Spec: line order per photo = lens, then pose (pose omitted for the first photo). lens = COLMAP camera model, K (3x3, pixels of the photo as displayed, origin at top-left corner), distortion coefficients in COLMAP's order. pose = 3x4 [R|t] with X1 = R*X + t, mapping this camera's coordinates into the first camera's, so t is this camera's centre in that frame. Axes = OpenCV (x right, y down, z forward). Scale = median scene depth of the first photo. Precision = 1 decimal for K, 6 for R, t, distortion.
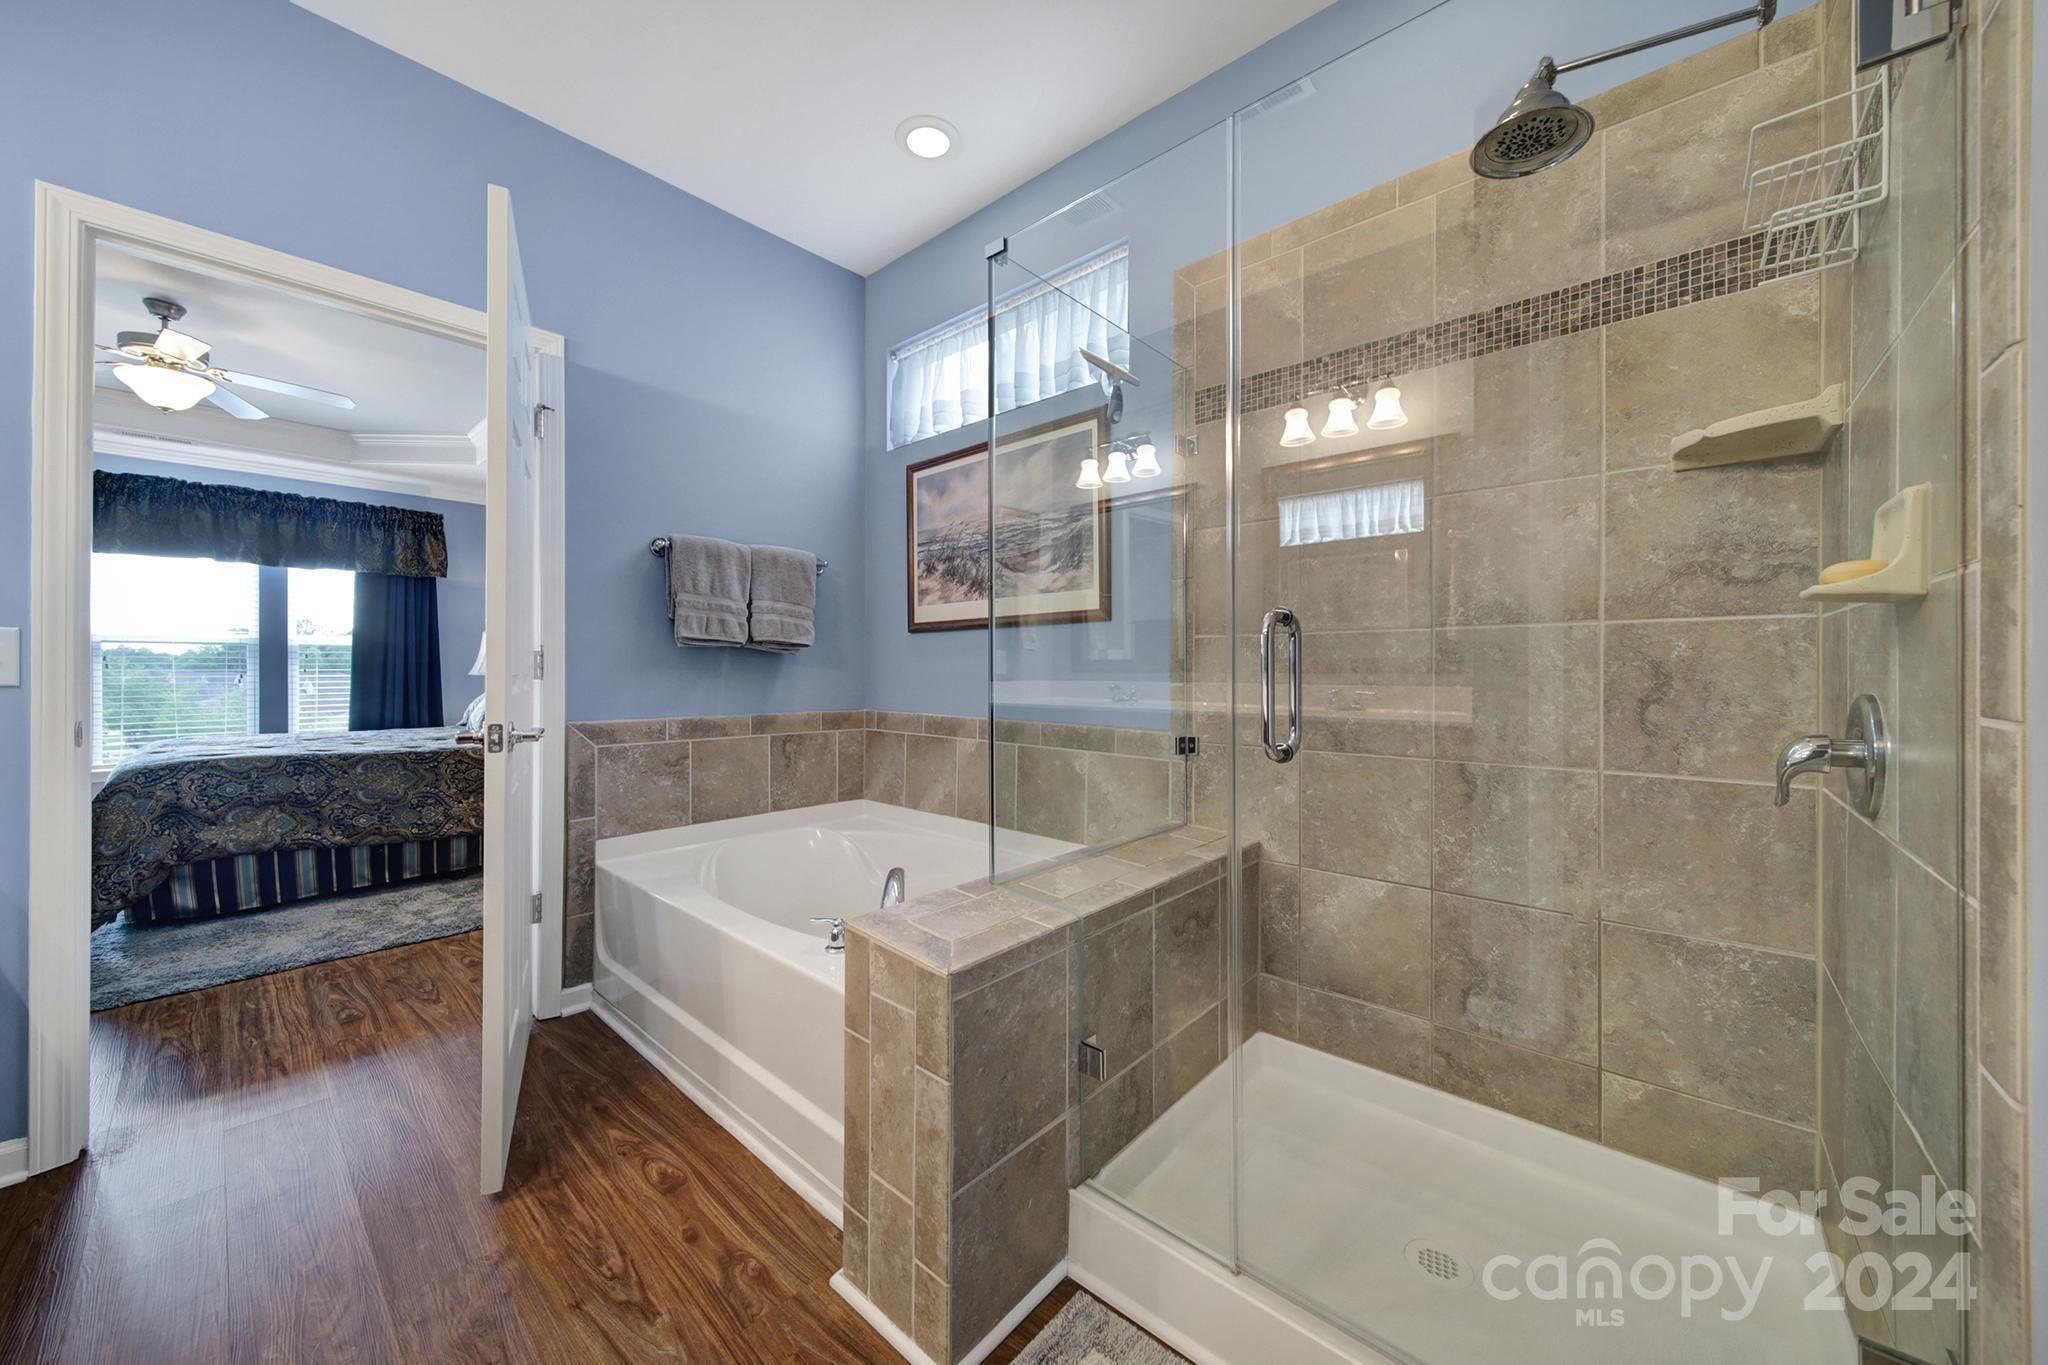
lens RADIAL K [[719.8, 0, 1037.1], [0, 719.8, 670.4], [0, 0, 1]] dist [-0.002062, -0.000828]
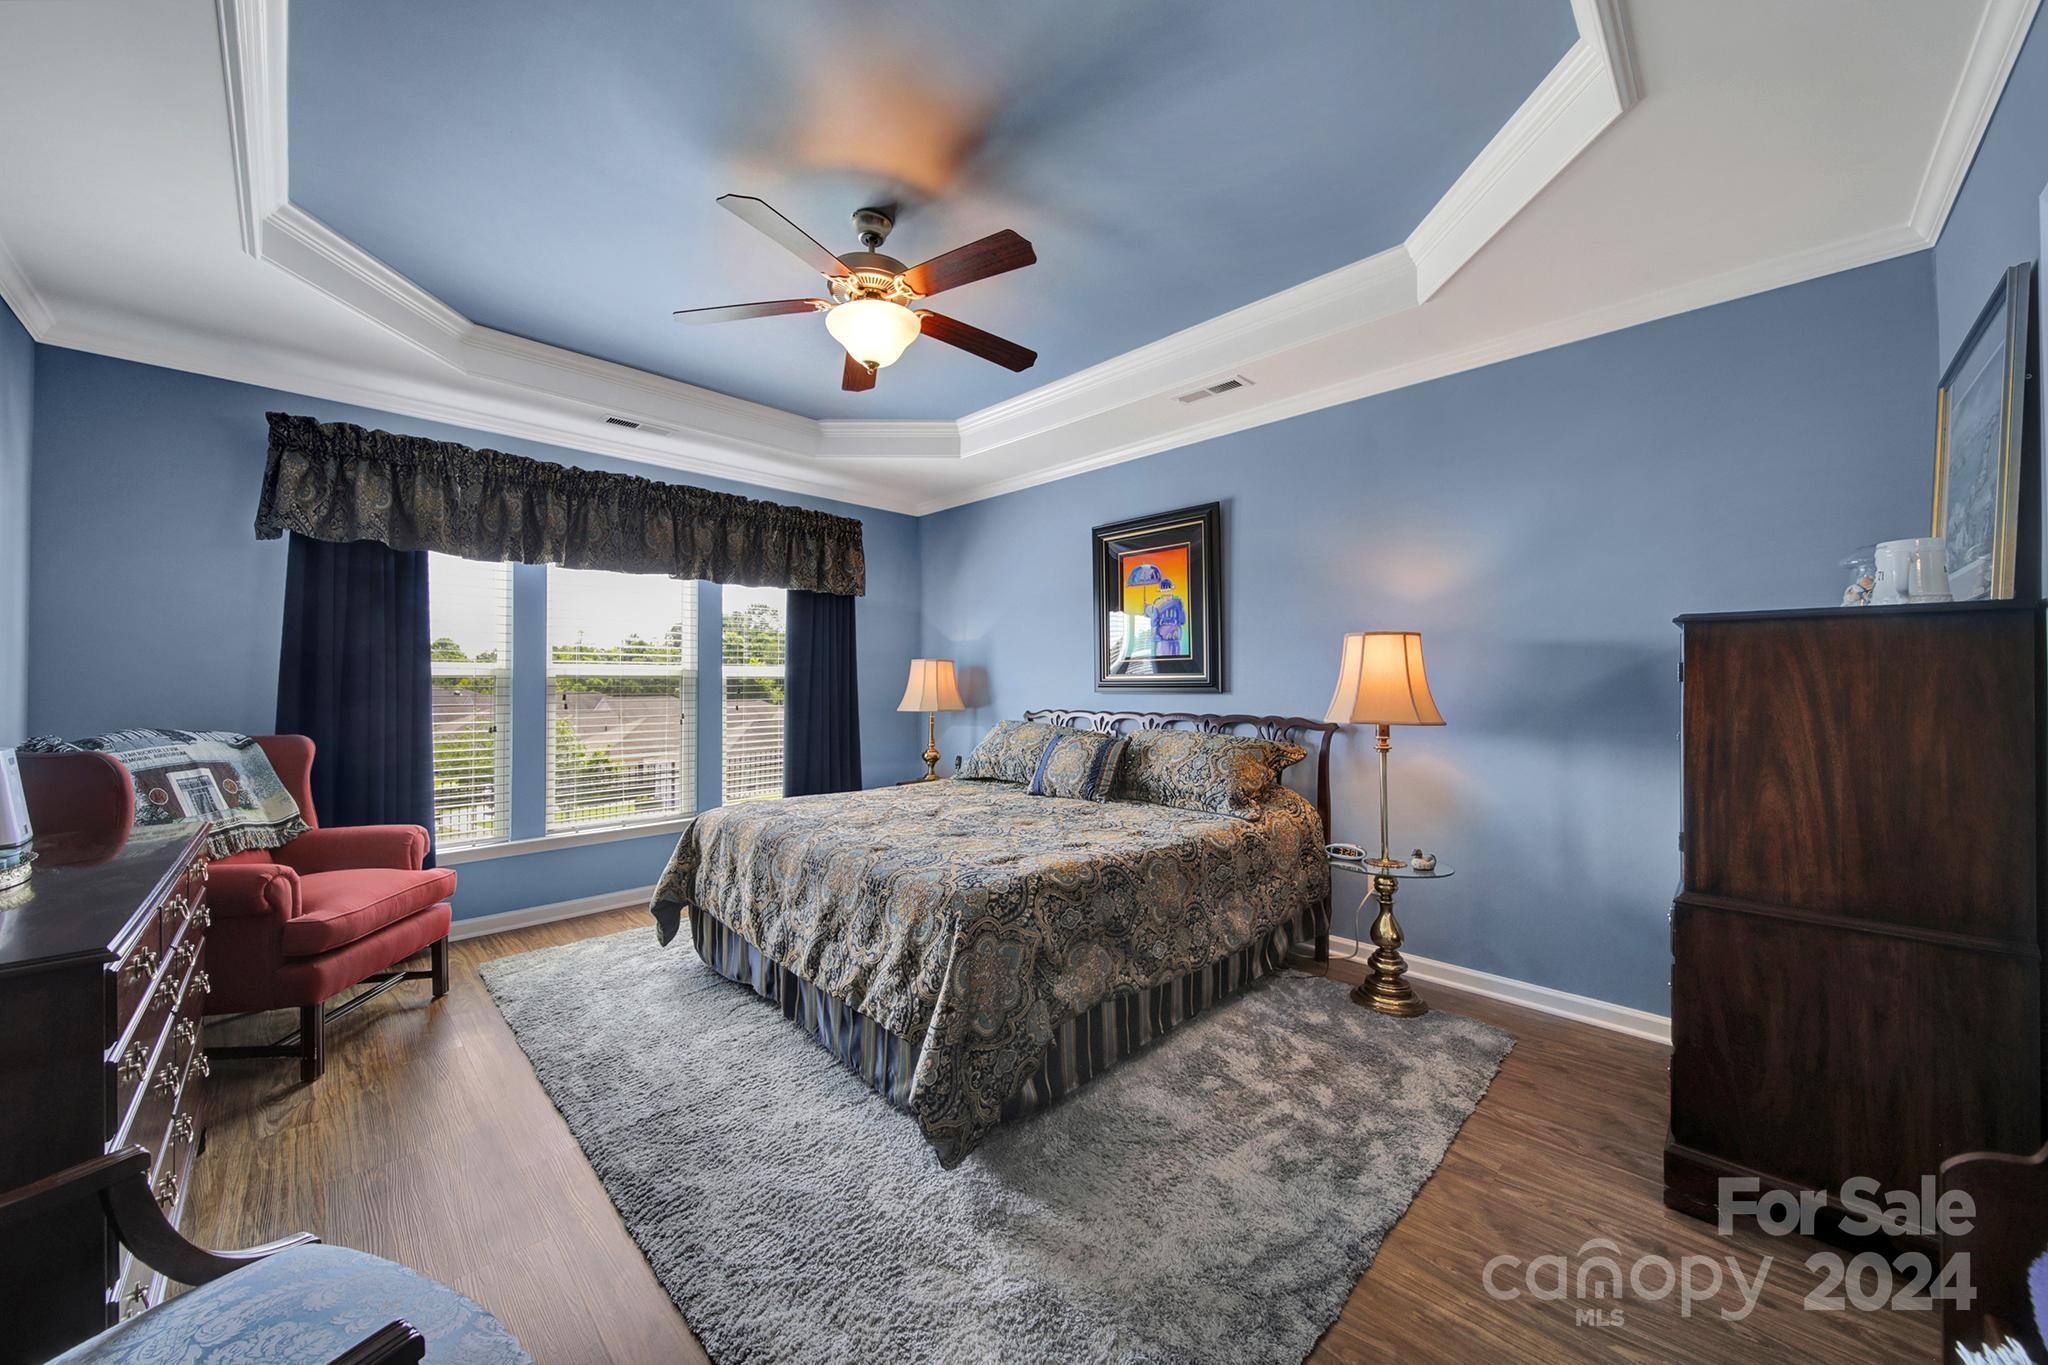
lens RADIAL K [[719.8, 0, 1021.6], [0, 719.8, 694.6], [0, 0, 1]] dist [-0.002062, -0.000828]
pose [[0.997497, -0.002688, -0.070663, -0.656074], [0.003628, 0.999907, 0.013183, -0.028559], [0.070621, -0.013407, 0.997413, 0.197339]]
